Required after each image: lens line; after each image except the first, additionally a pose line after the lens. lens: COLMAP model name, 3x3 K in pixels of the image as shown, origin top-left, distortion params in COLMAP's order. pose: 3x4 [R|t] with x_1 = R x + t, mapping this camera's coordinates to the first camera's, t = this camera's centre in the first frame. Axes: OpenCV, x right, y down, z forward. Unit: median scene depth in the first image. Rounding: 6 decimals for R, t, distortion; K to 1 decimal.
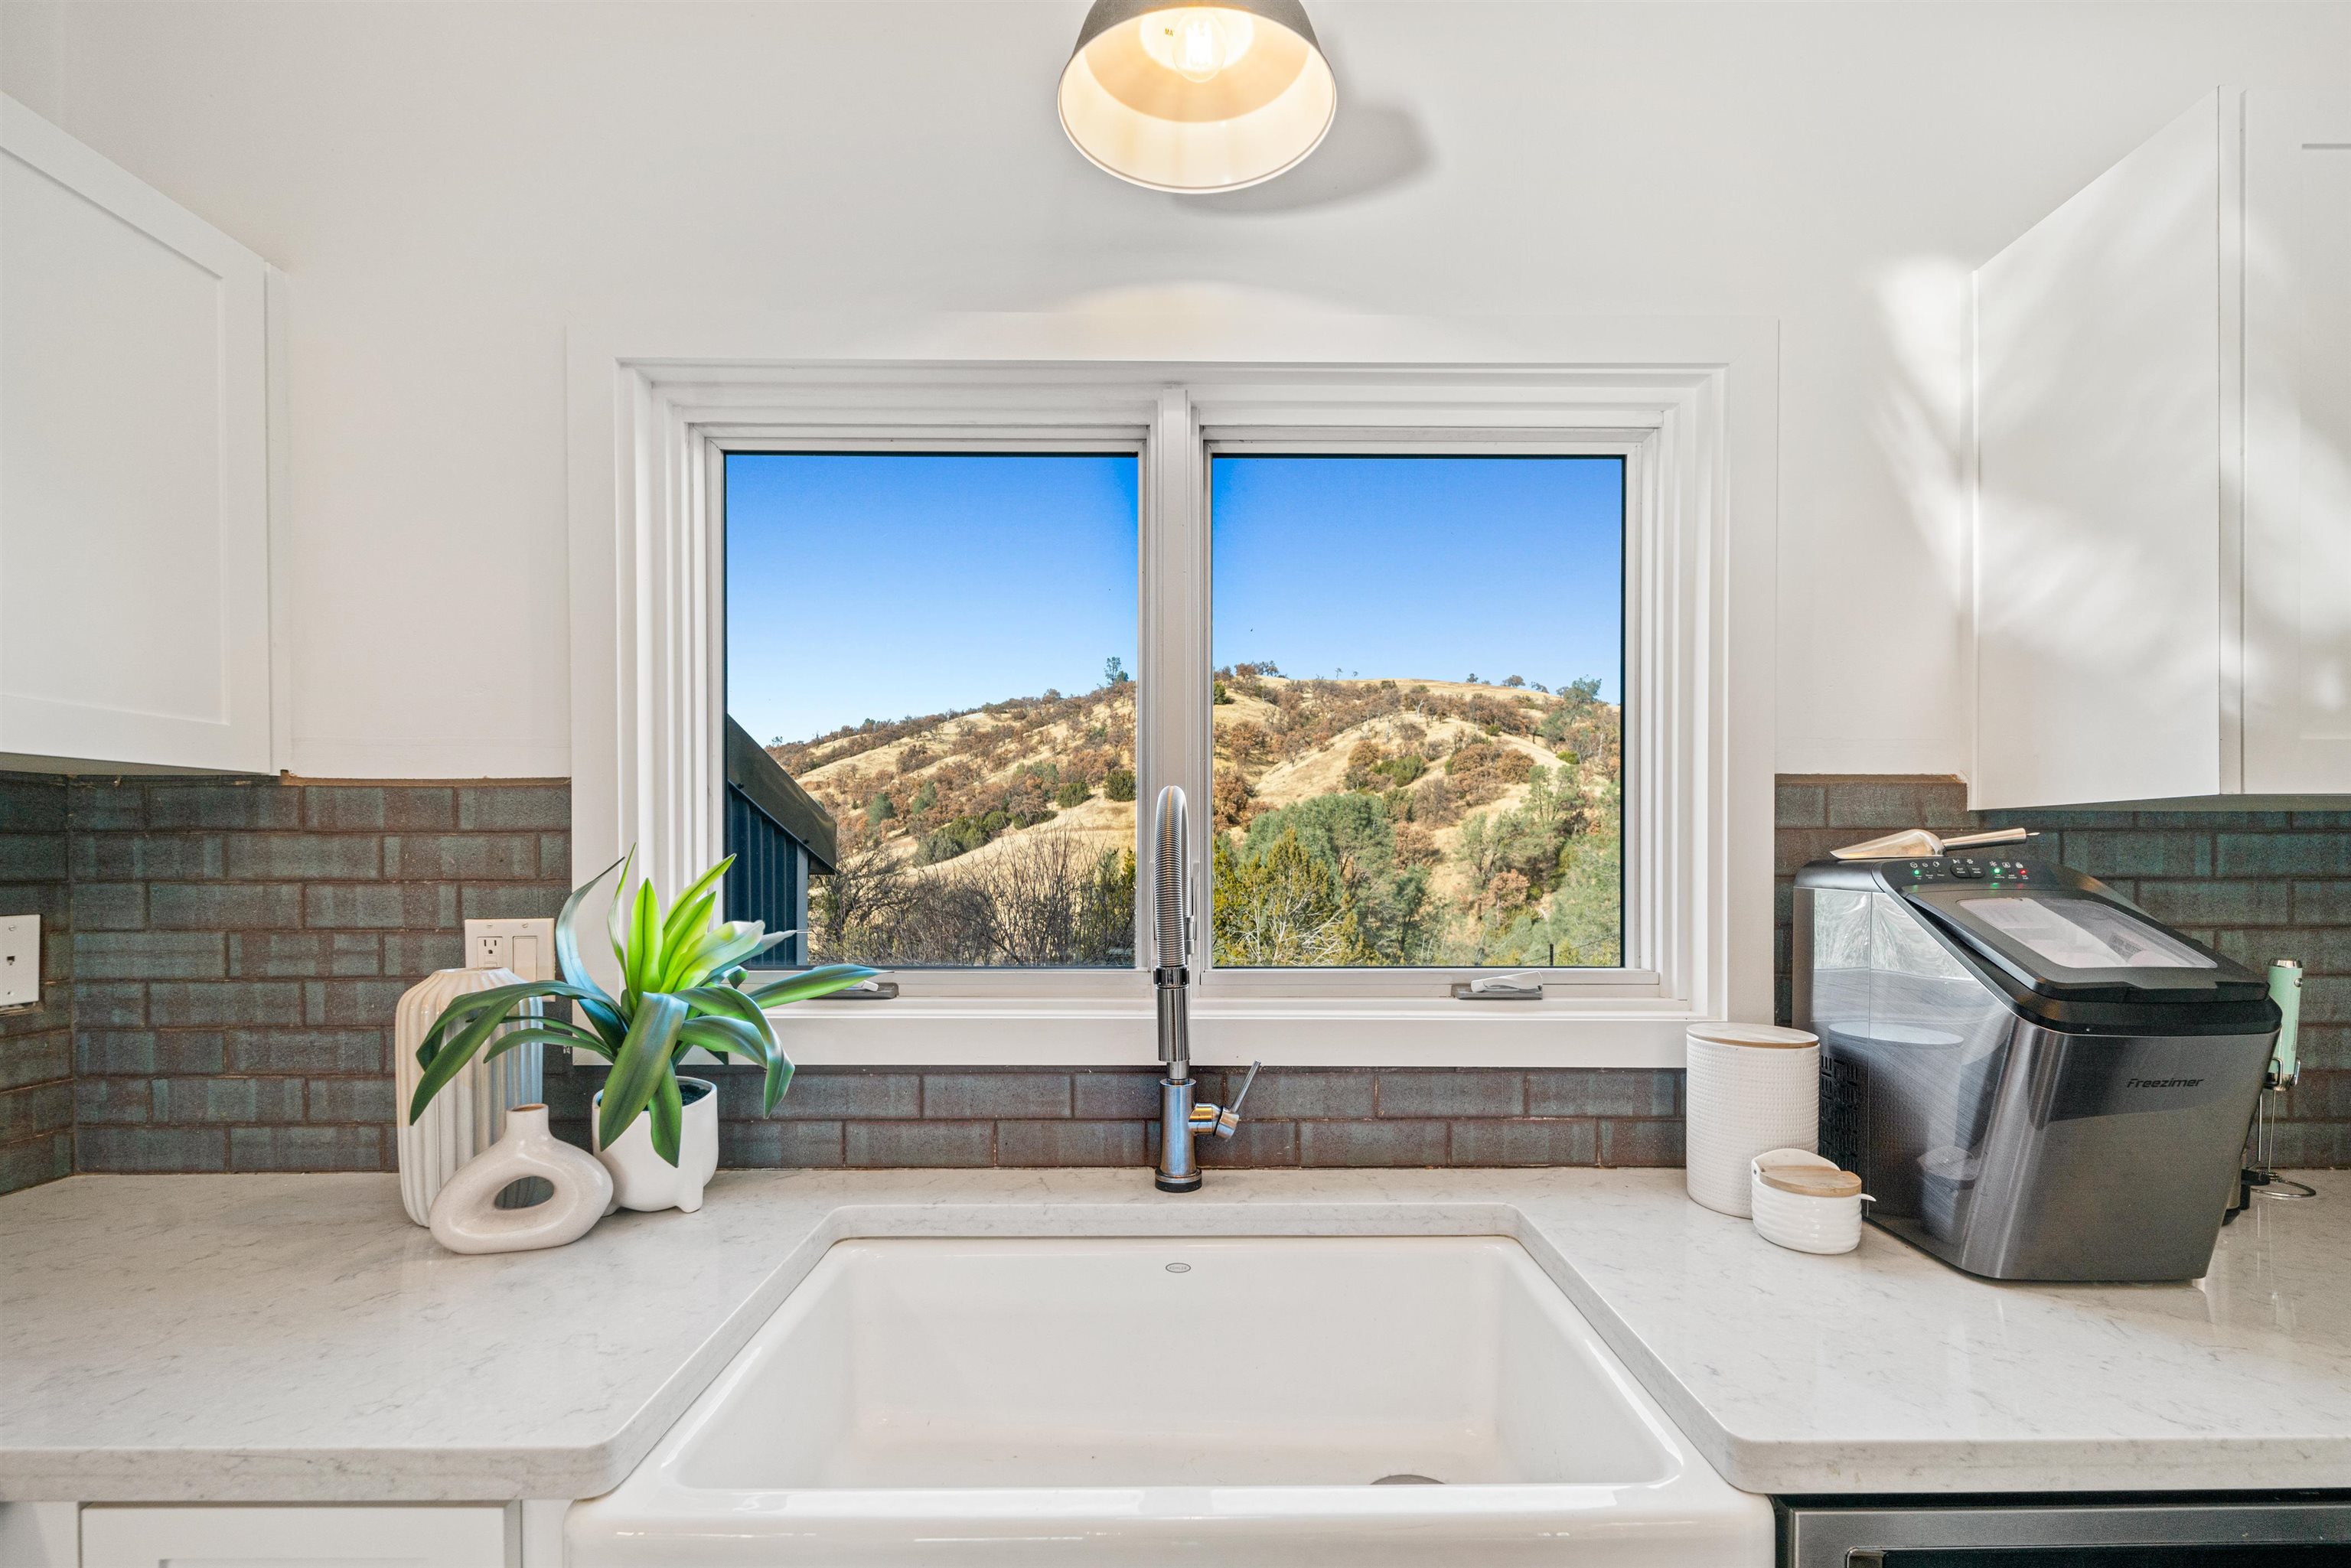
lens RADIAL K [[1004.5, 0, 1206.5], [0, 1004.5, 863.0], [0, 0, 1]] dist [-0.000264, -0.000068]
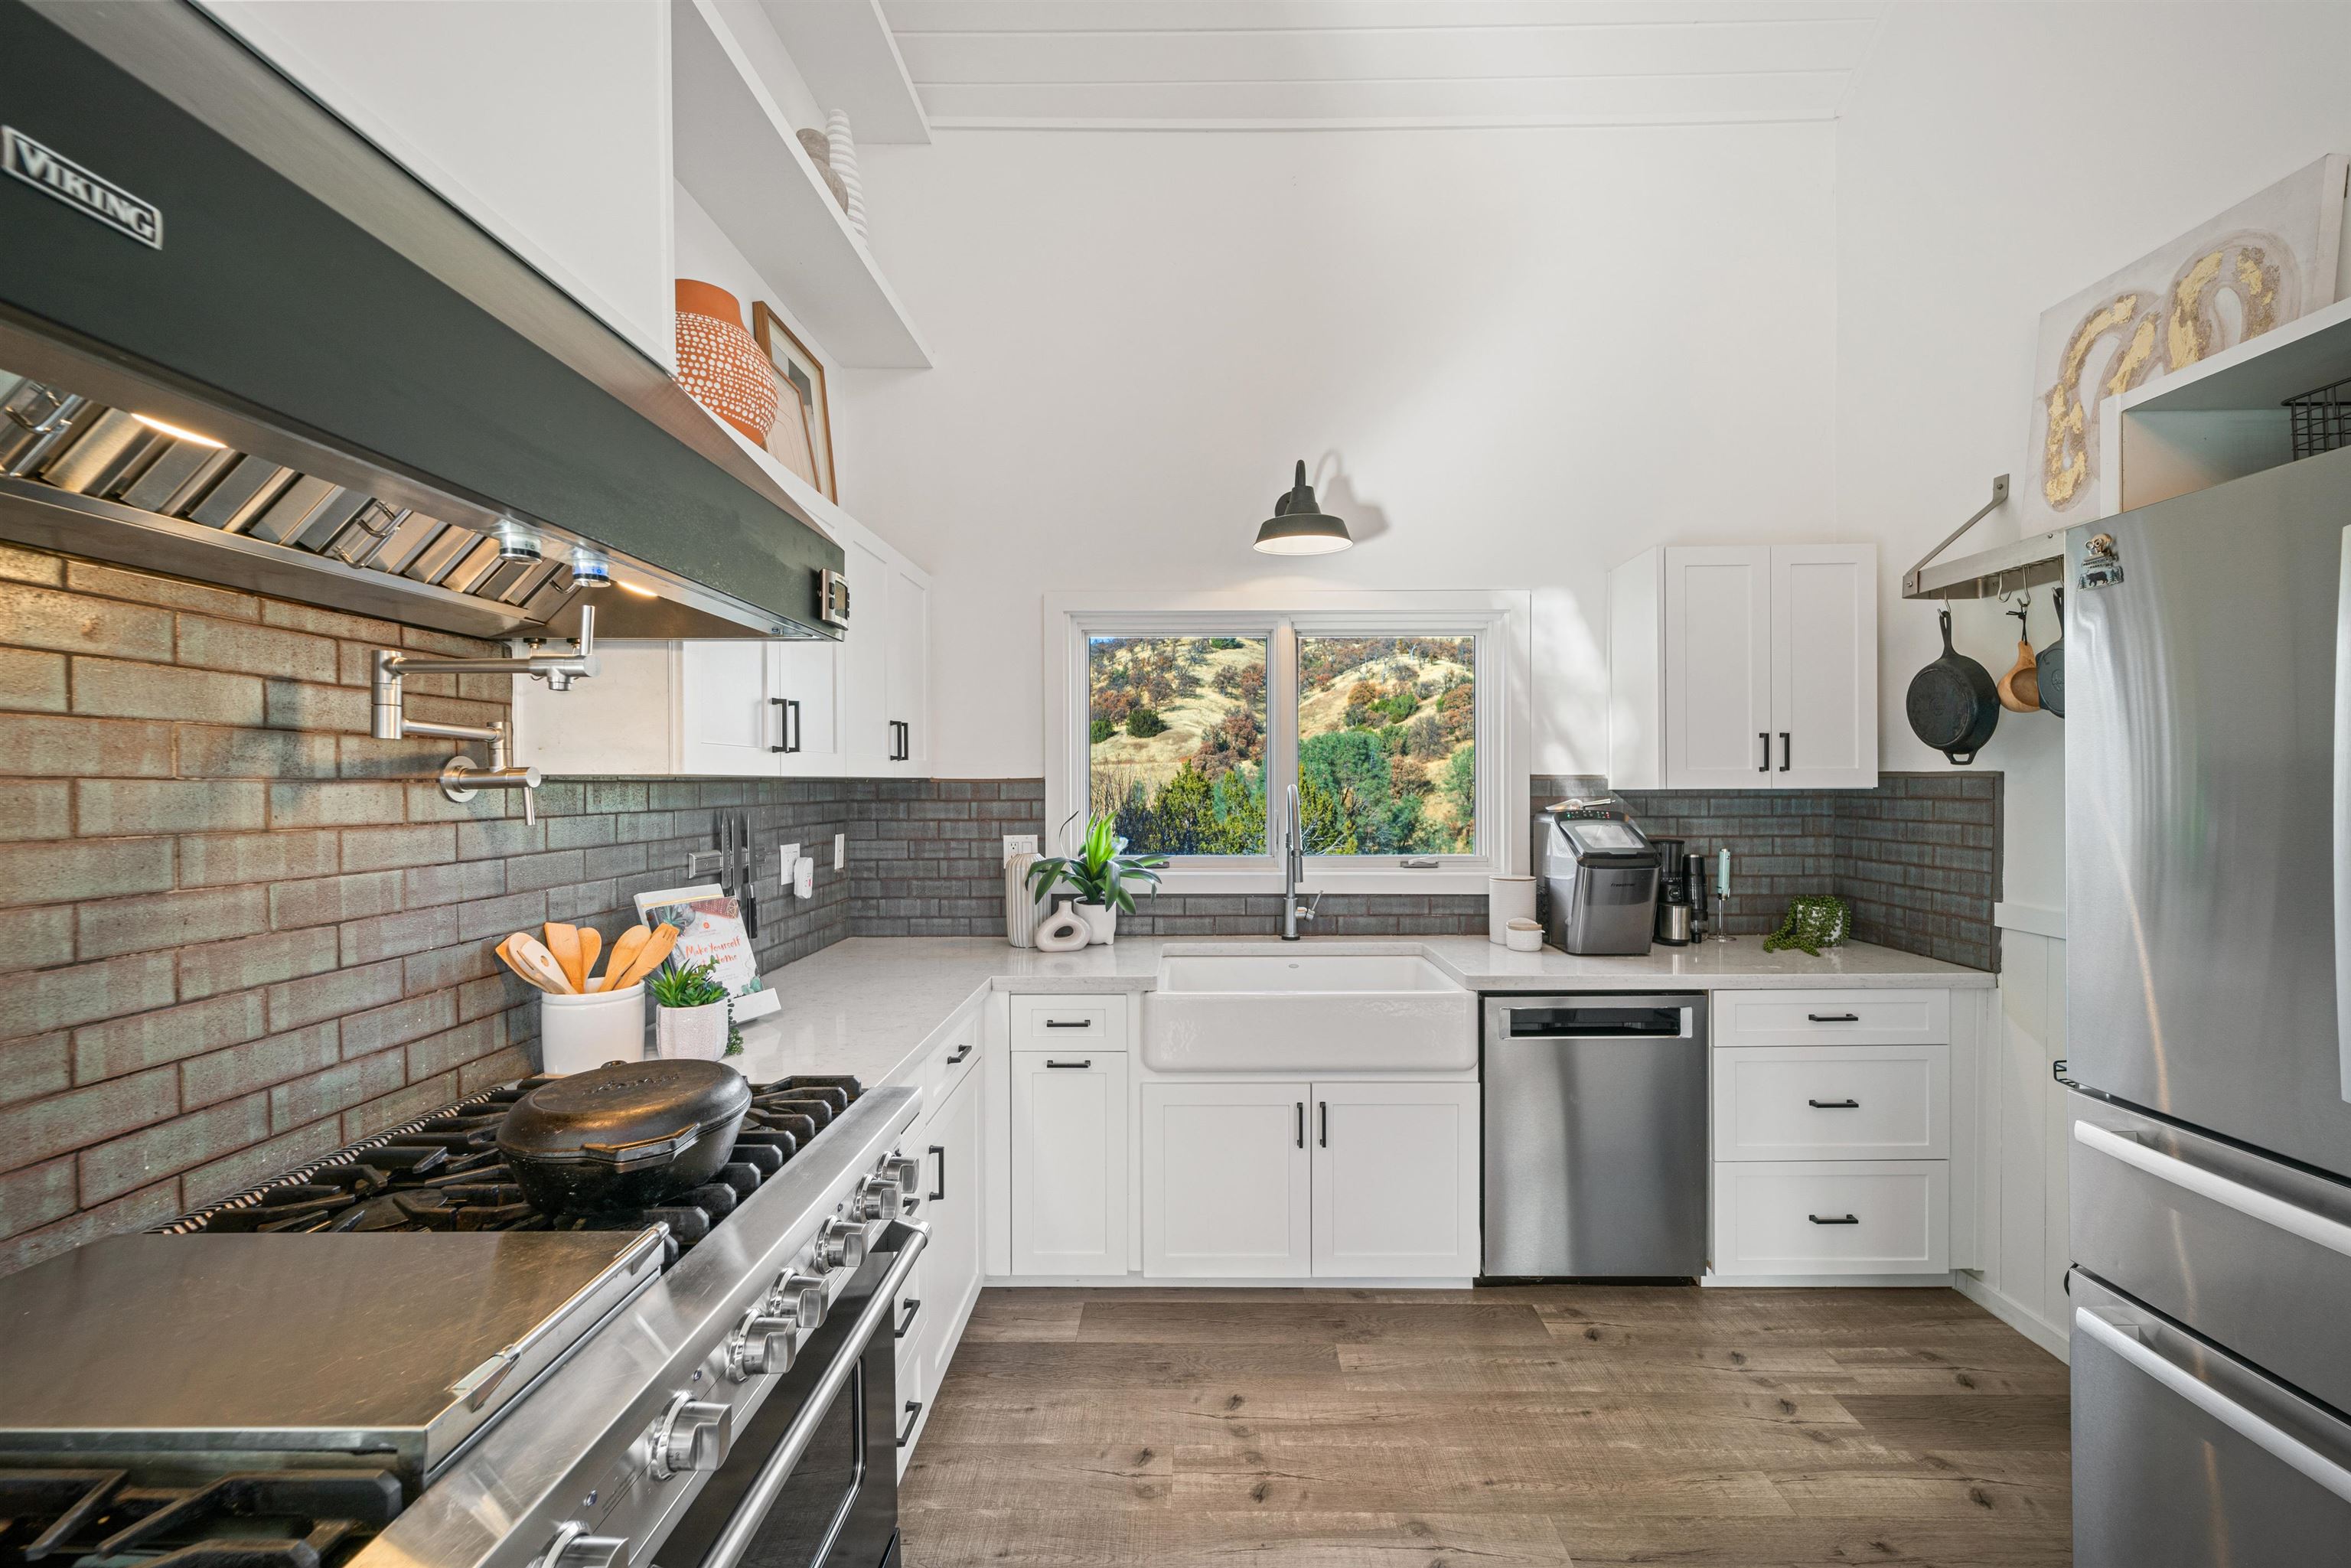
lens RADIAL K [[927.0, 0, 1204.6], [0, 927.0, 792.8], [0, 0, 1]] dist [-0.010948, -0.000281]
pose [[0.999906, -0.003204, -0.013332, -0.205525], [0.003207, 0.999995, 0.000195, -0.048450], [0.013332, -0.000237, 0.999911, -1.295834]]
